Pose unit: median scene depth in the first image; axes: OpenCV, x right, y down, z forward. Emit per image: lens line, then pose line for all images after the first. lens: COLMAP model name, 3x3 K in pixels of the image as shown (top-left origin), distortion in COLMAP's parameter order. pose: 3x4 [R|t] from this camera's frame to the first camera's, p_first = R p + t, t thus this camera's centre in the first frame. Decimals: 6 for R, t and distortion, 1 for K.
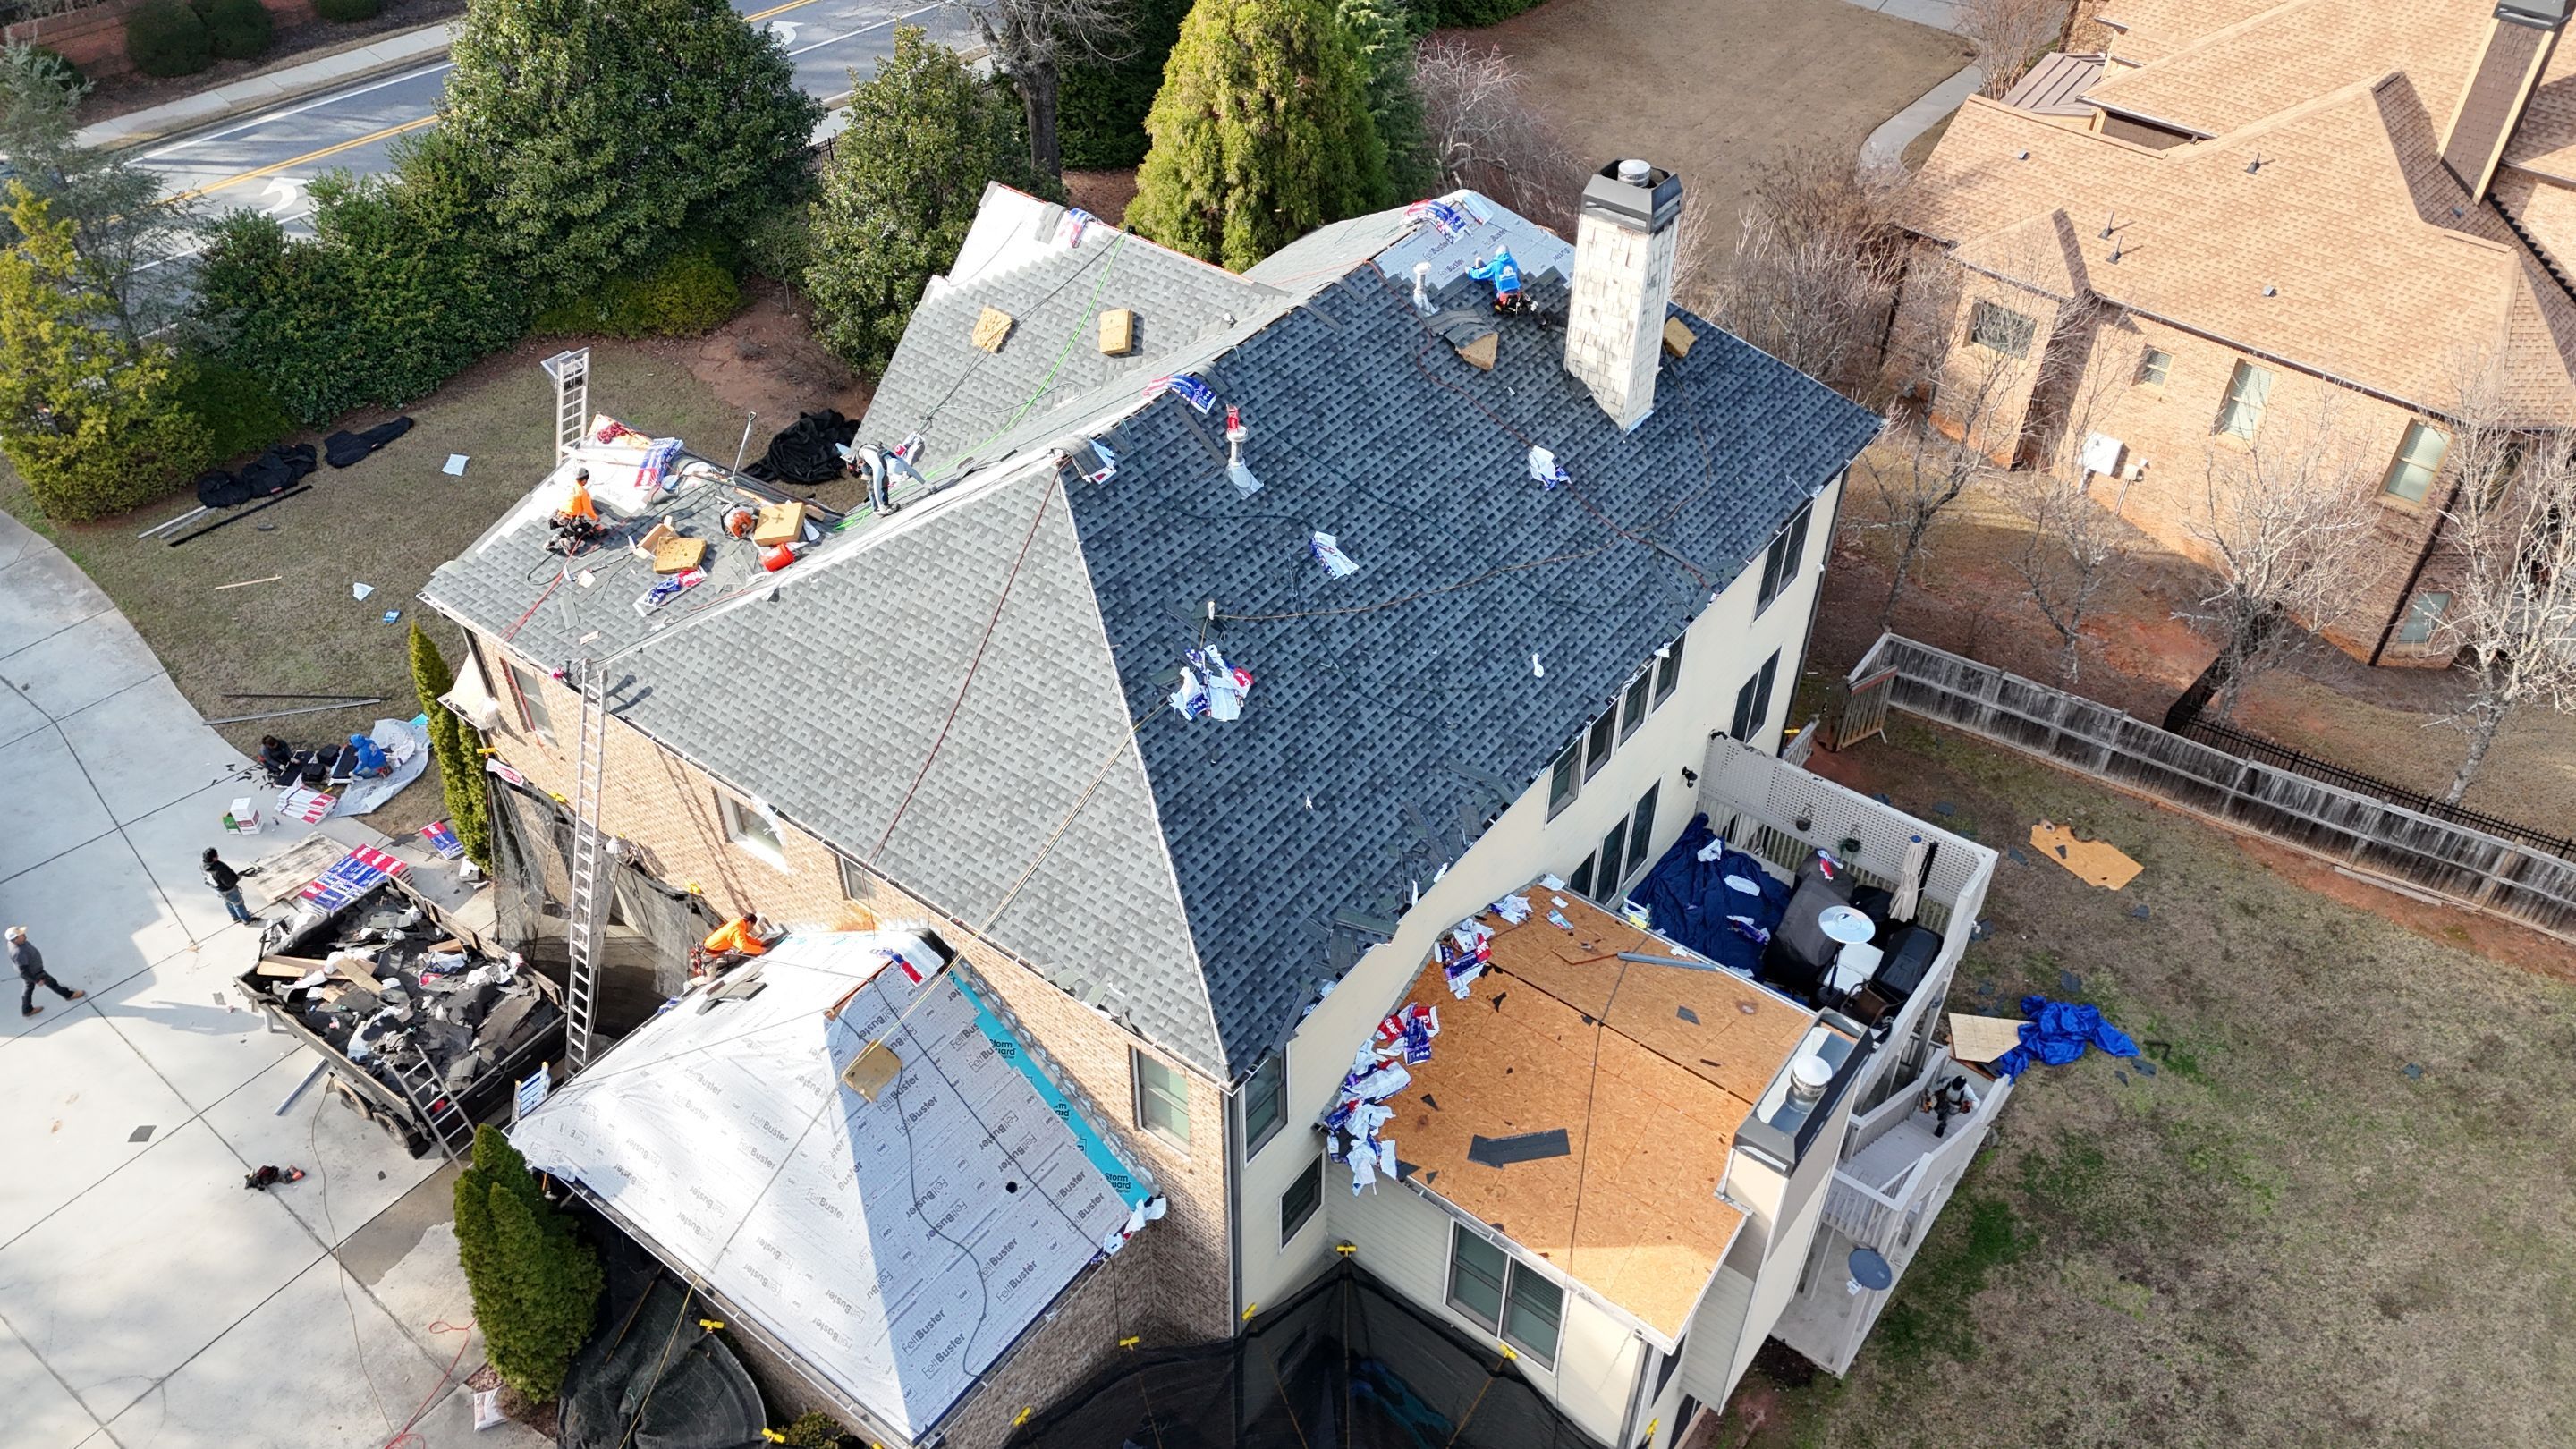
lens RADIAL K [[1895.6, 0, 1275.4], [0, 1895.6, 726.7], [0, 0, 1]] dist [0.080826, -0.069213]
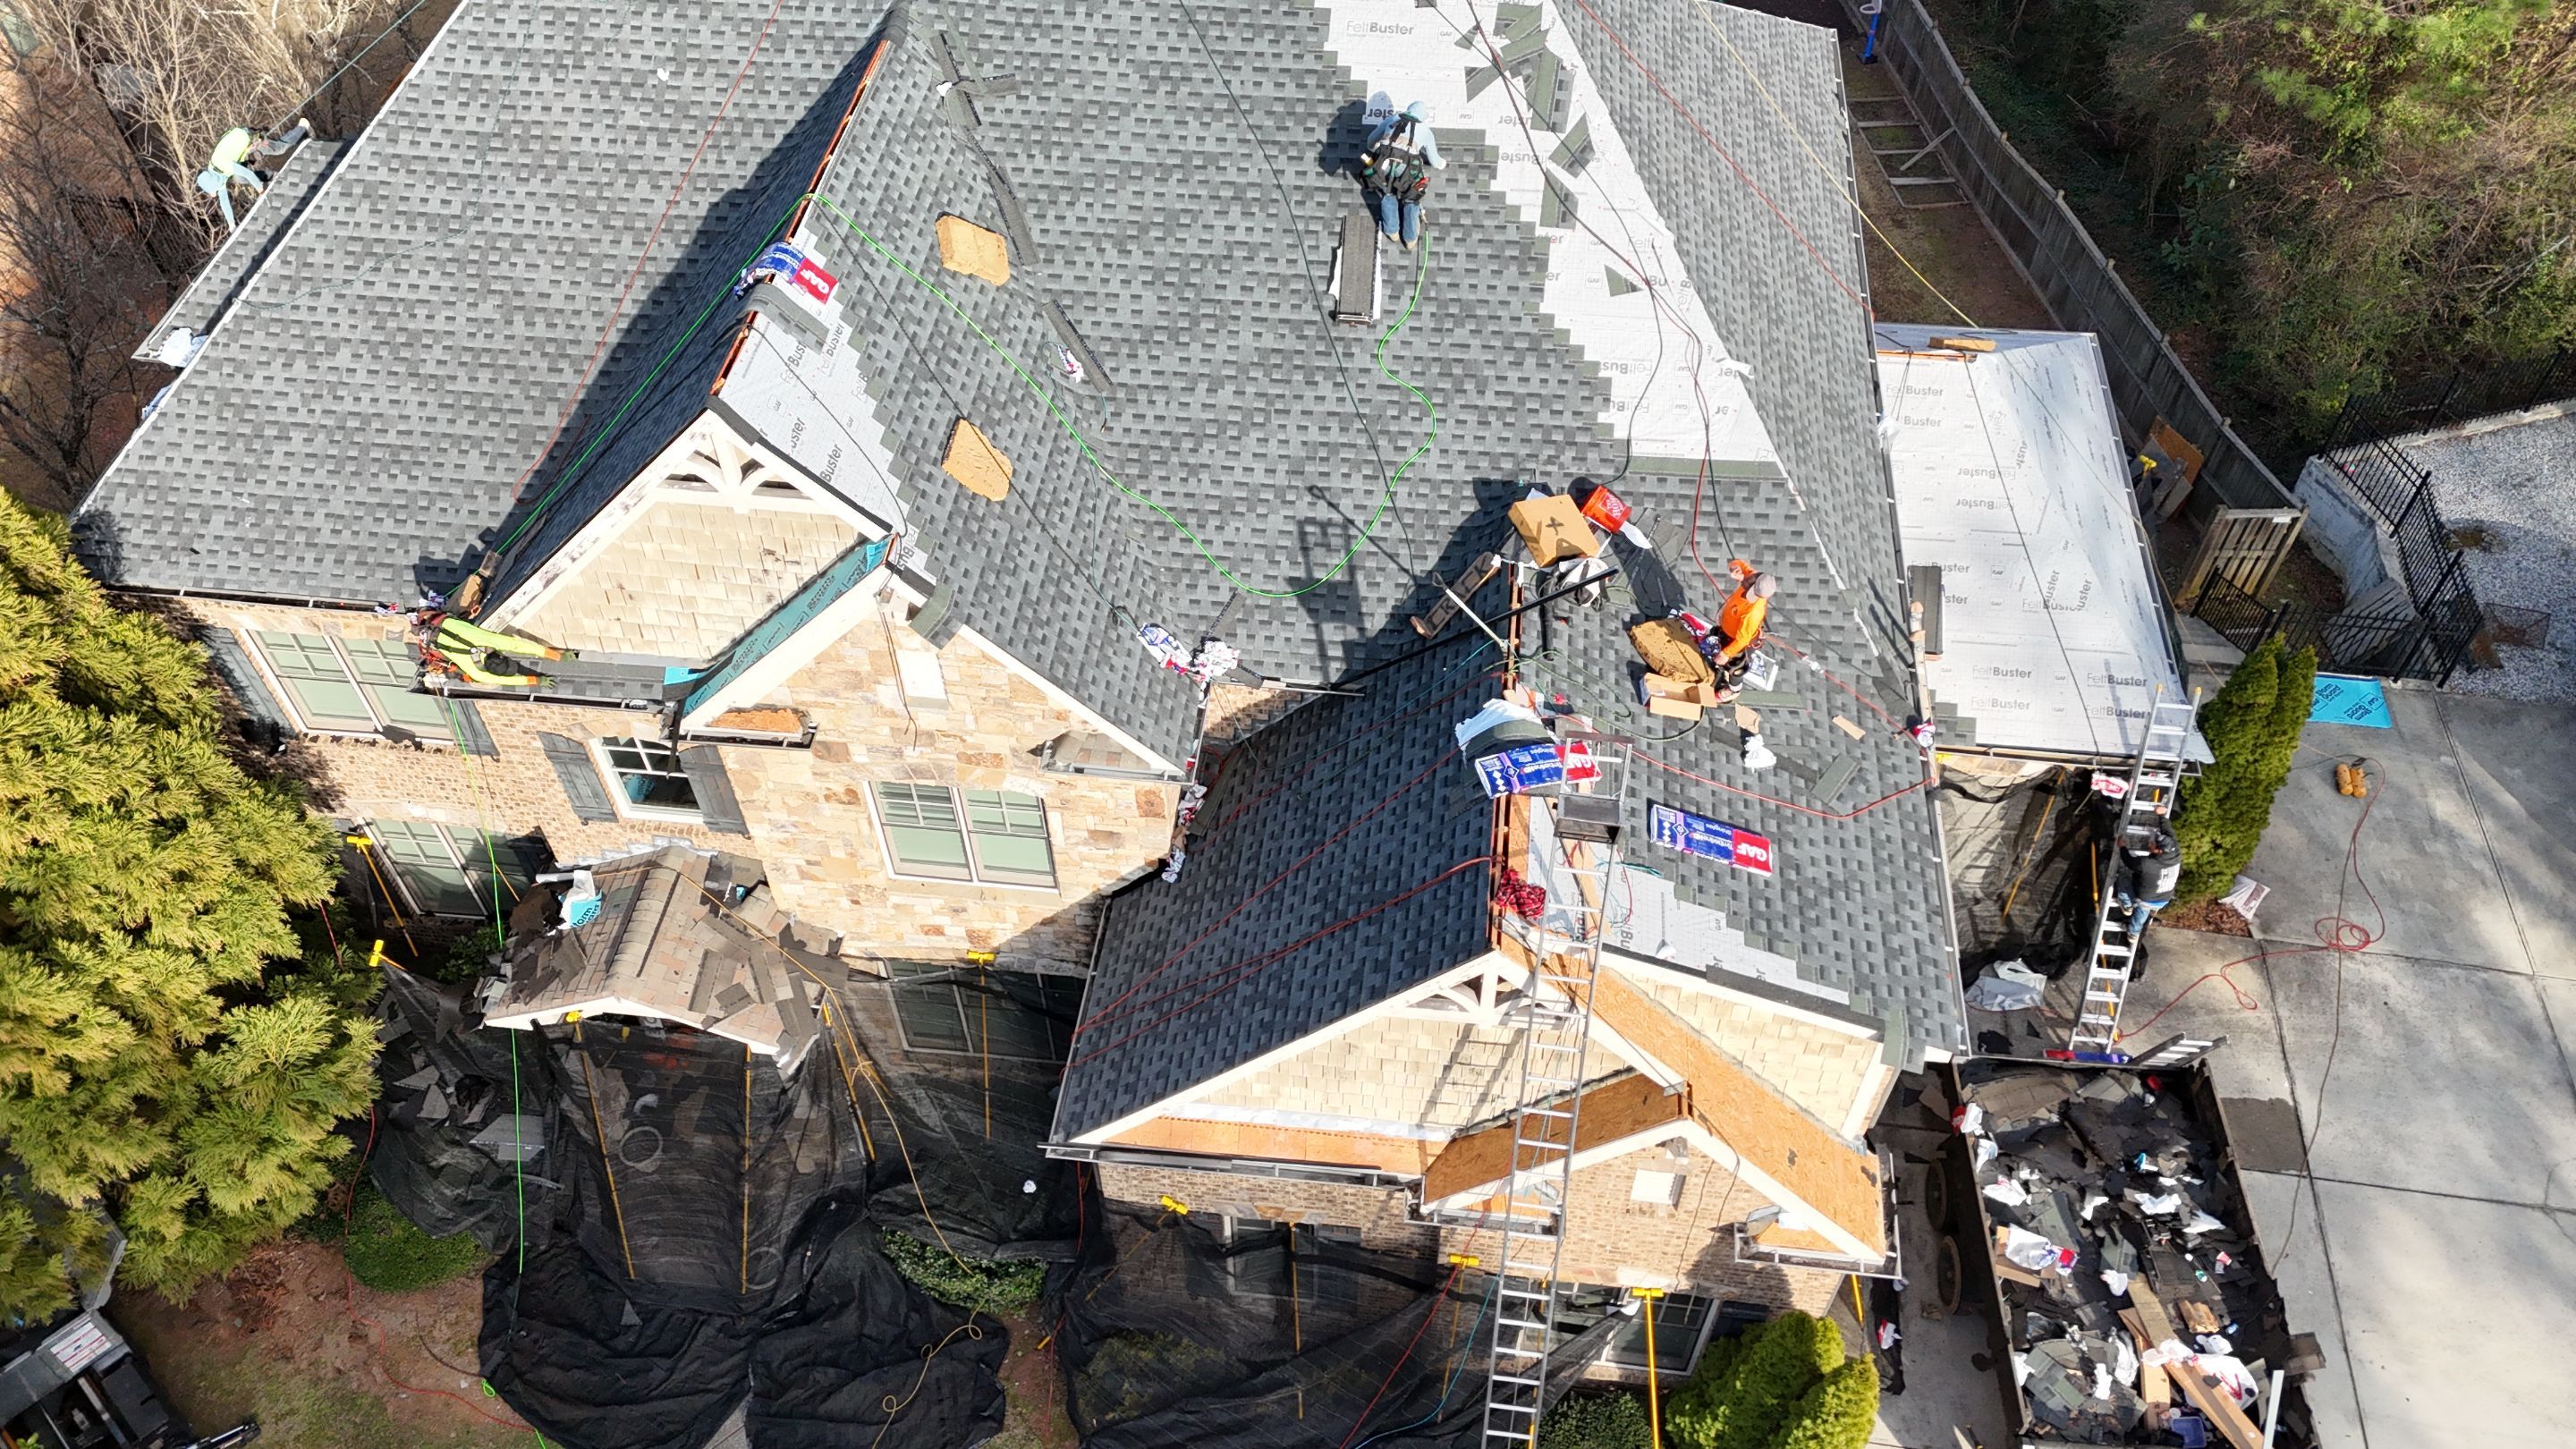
lens RADIAL K [[1895.6, 0, 1291.5], [0, 1895.6, 723.3], [0, 0, 1]] dist [0.080826, -0.069213]
pose [[-0.508799, -0.651845, 0.562335, -0.476659], [0.566467, 0.238374, 0.788855, -0.493848], [-0.648258, 0.719913, 0.247964, 0.749664]]
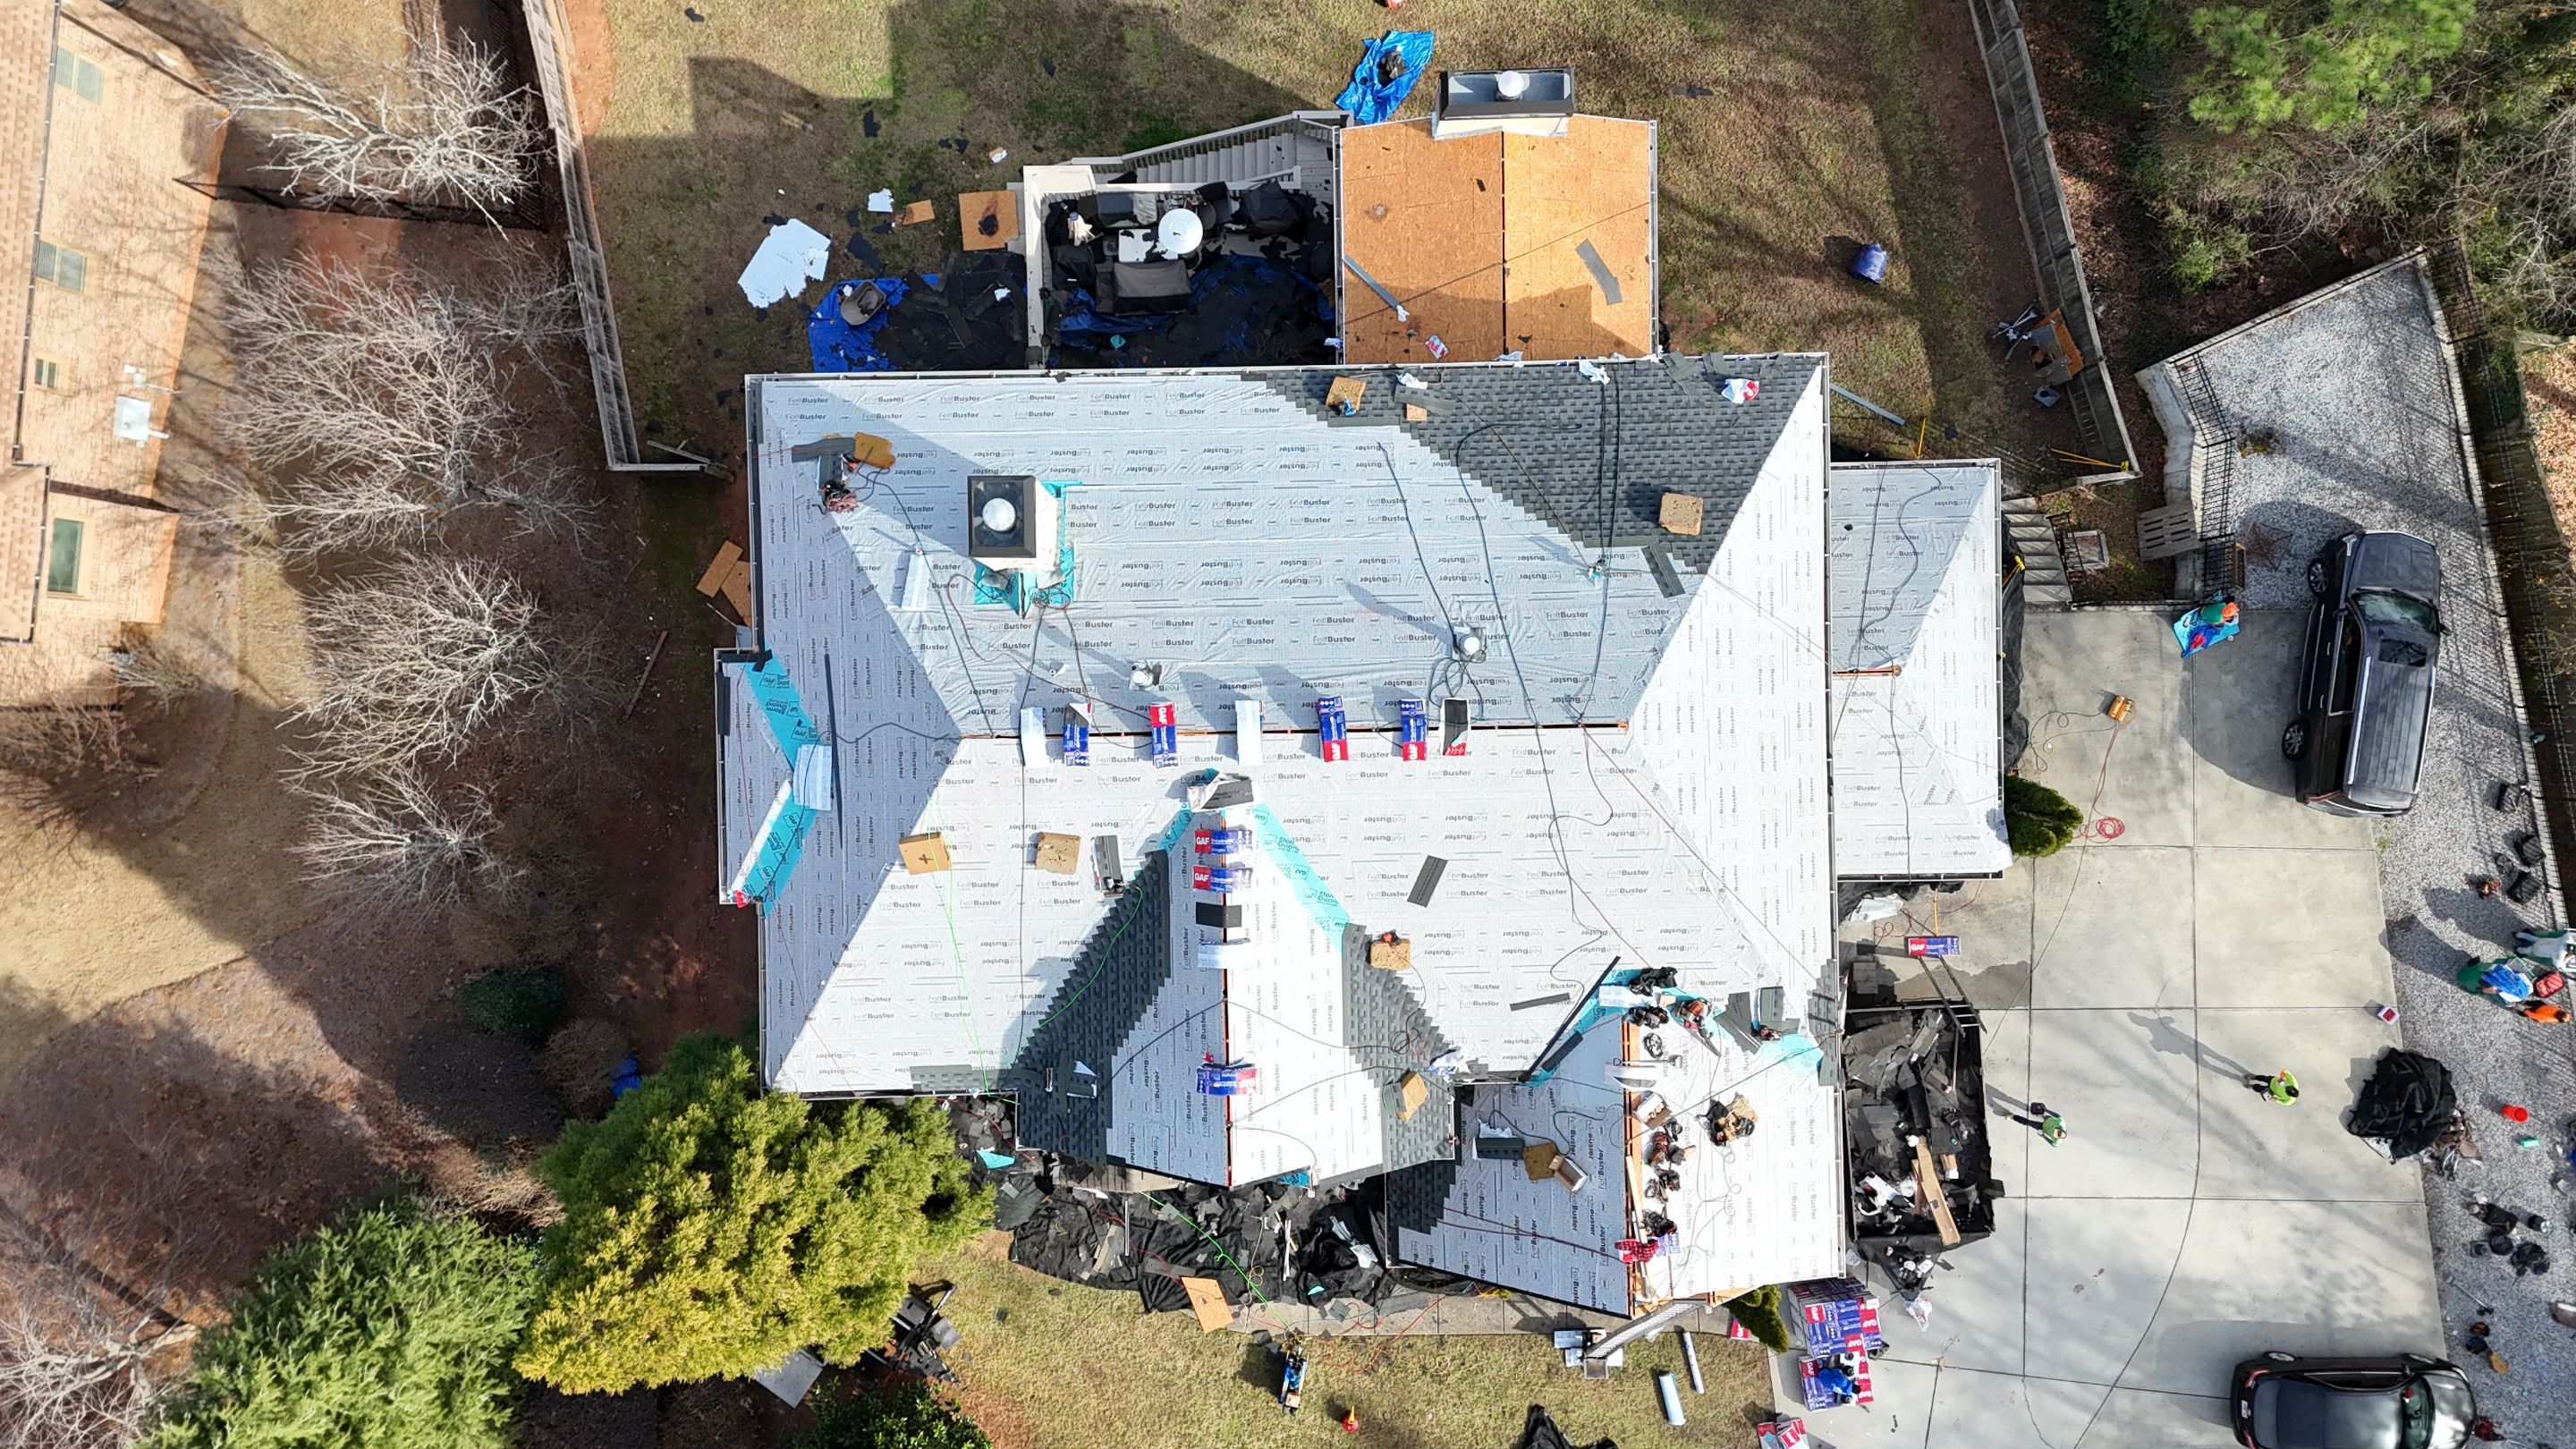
lens RADIAL K [[1895.6, 0, 1281.8], [0, 1895.6, 723.7], [0, 0, 1]] dist [0.080826, -0.069213]
pose [[-0.620882, -0.783841, -0.009877, 0.017951], [0.510760, -0.414067, 0.753441, -0.767422], [-0.594668, 0.462753, 0.657442, 0.250691]]
